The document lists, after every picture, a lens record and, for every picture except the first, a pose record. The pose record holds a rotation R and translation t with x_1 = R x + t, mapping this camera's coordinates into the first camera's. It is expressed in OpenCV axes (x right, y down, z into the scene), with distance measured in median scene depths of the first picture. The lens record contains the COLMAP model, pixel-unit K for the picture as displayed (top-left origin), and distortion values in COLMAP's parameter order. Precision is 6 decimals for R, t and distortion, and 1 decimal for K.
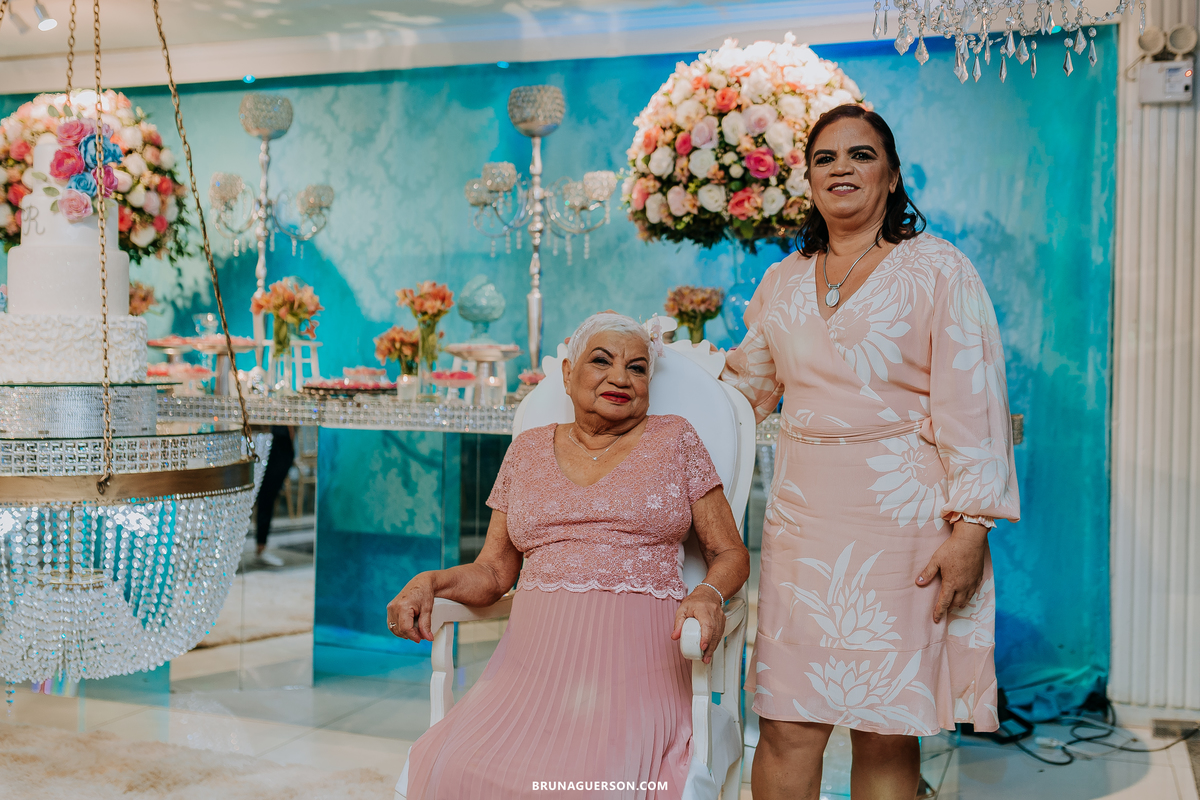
lens RADIAL K [[1286.0, 0, 644.3], [0, 1286.0, 353.1], [0, 0, 1]] dist [0.001948, -0.020777]
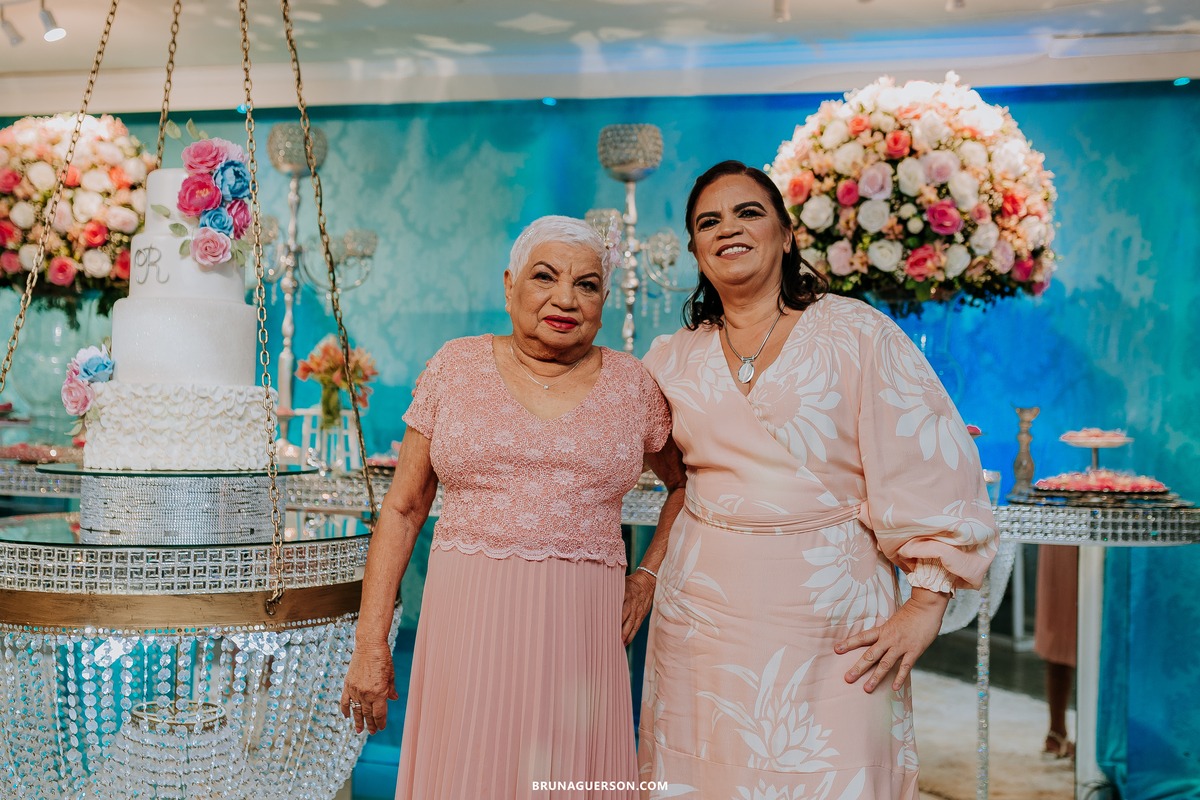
lens RADIAL K [[1304.3, 0, 591.9], [0, 1304.3, 361.0], [0, 0, 1]] dist [-0.006450, -0.004379]
pose [[0.995188, 0.013862, 0.096996, -0.218342], [-0.010150, 0.999201, -0.038658, -0.012031], [-0.097454, 0.037488, 0.994534, 0.133510]]
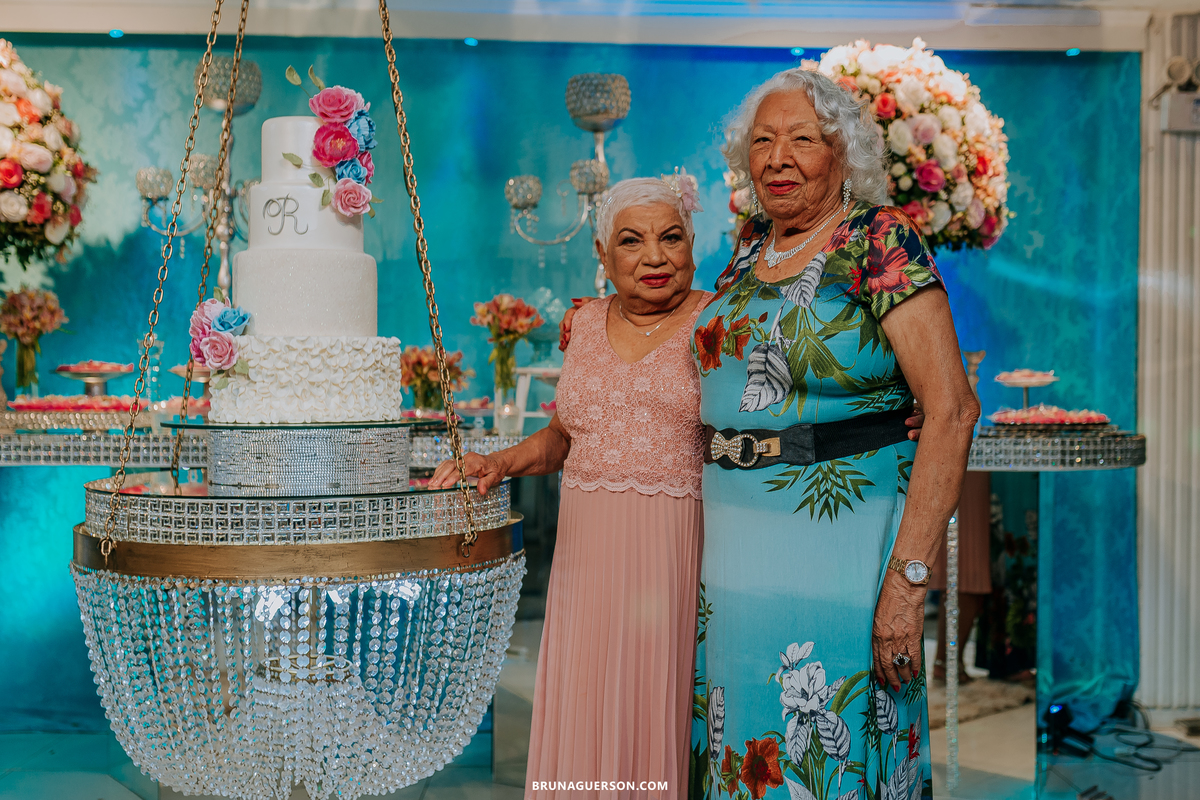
lens RADIAL K [[1422.6, 0, 663.8], [0, 1422.6, 397.8], [0, 0, 1]] dist [-0.011184, 0.017918]
pose [[0.929989, -0.015421, 0.367264, -0.450785], [0.008350, 0.999748, 0.020836, -0.006723], [-0.367493, -0.016311, 0.929883, 0.085240]]
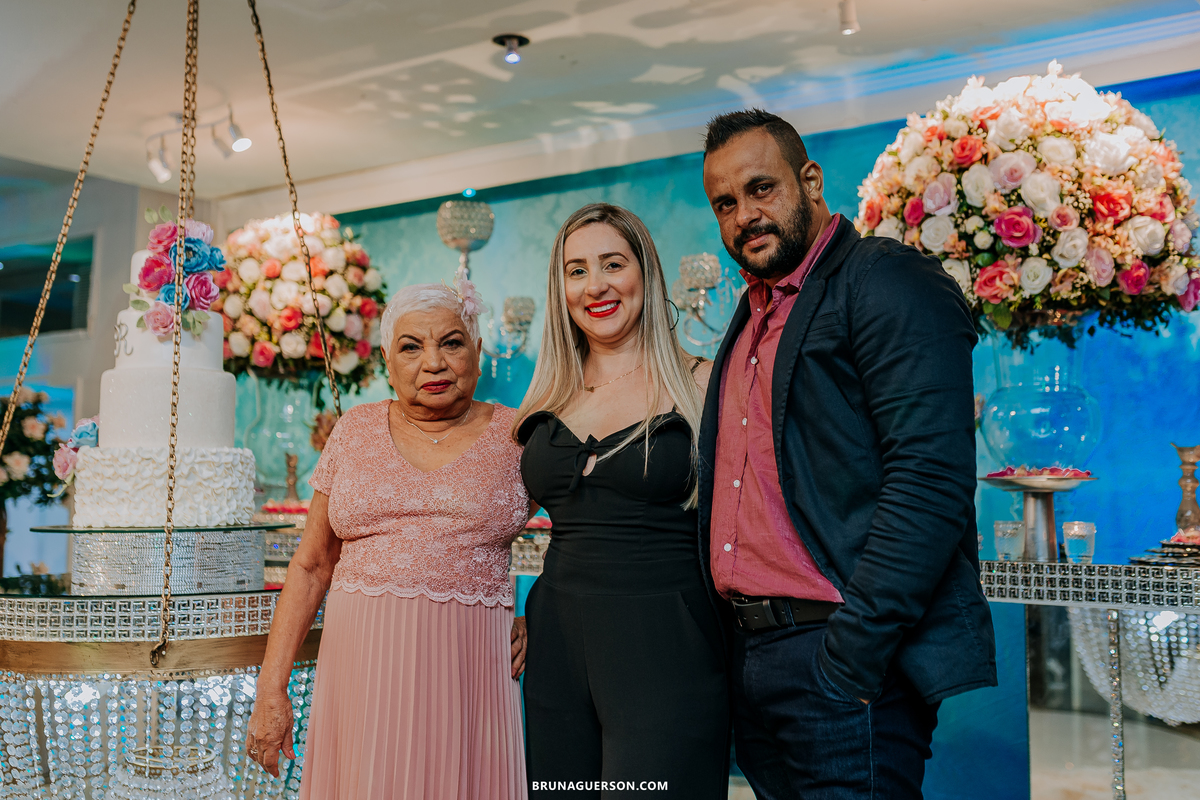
lens RADIAL K [[1282.7, 0, 604.4], [0, 1282.7, 373.1], [0, 0, 1]] dist [-0.009048, 0.010509]
pose [[0.959277, -0.038342, -0.279853, 0.061801], [0.014776, 0.996199, -0.085841, -0.001048], [0.282081, 0.078210, 0.956198, 0.203561]]
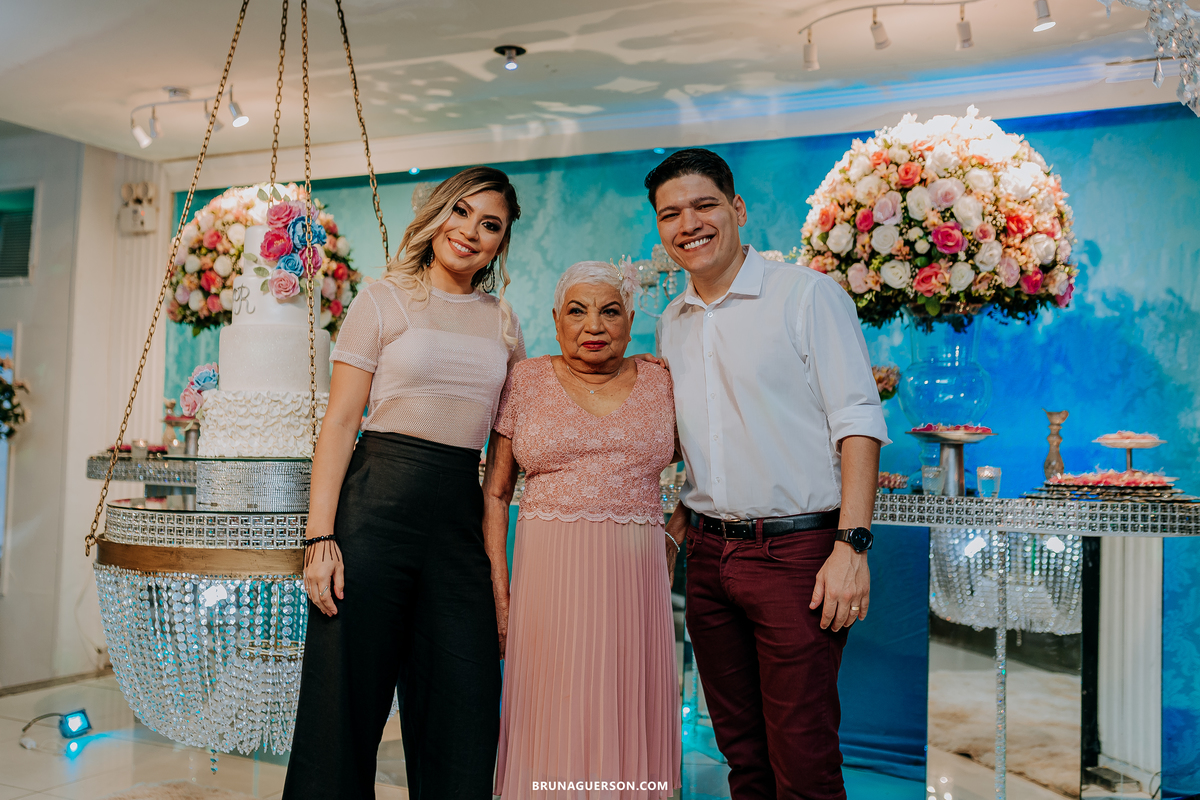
lens RADIAL K [[1210.3, 0, 576.5], [0, 1210.3, 392.8], [0, 0, 1]] dist [0.001168, -0.008041]
pose [[0.991376, 0.001780, -0.131036, -0.063819], [-0.006308, 0.999397, -0.034146, 0.002162], [0.130896, 0.034678, 0.990789, 0.056202]]
